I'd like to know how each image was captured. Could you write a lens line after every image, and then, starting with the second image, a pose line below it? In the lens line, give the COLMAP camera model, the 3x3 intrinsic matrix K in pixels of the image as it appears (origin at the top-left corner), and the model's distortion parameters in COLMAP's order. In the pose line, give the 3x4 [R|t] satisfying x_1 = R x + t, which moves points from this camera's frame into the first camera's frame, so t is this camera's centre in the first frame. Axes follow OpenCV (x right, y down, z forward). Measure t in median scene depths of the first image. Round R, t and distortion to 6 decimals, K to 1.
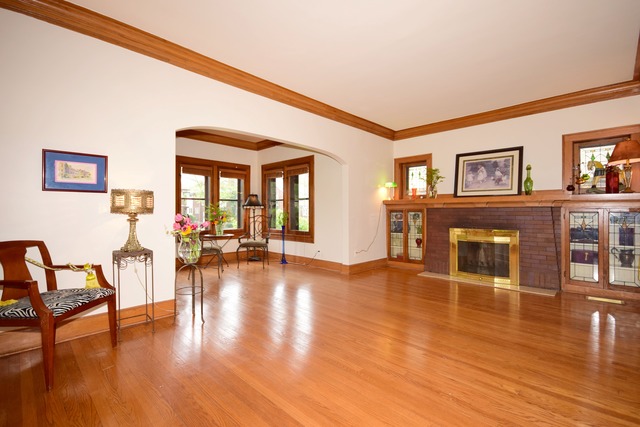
lens RADIAL K [[292.2, 0, 320.0], [0, 292.2, 213.5], [0, 0, 1]] dist [-0.000131, -0.000018]
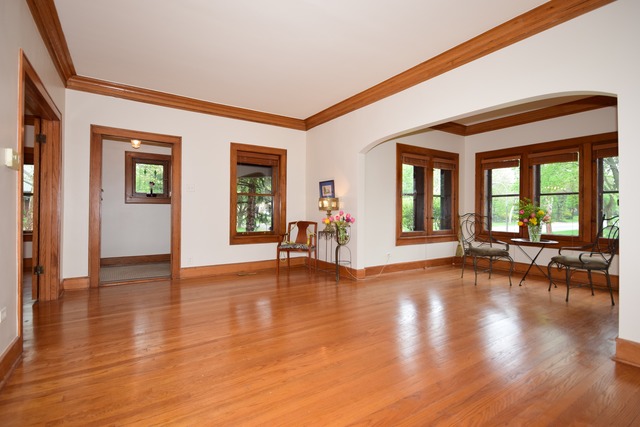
lens RADIAL K [[300.0, 0, 320.0], [0, 300.0, 213.5], [0, 0, 1]] dist [0.000396, 0.000048]
pose [[-0.212959, 0.006168, -0.977042, 0.680005], [-0.010863, 0.999903, 0.008680, 0.001917], [0.977001, 0.012462, -0.212871, 0.772691]]
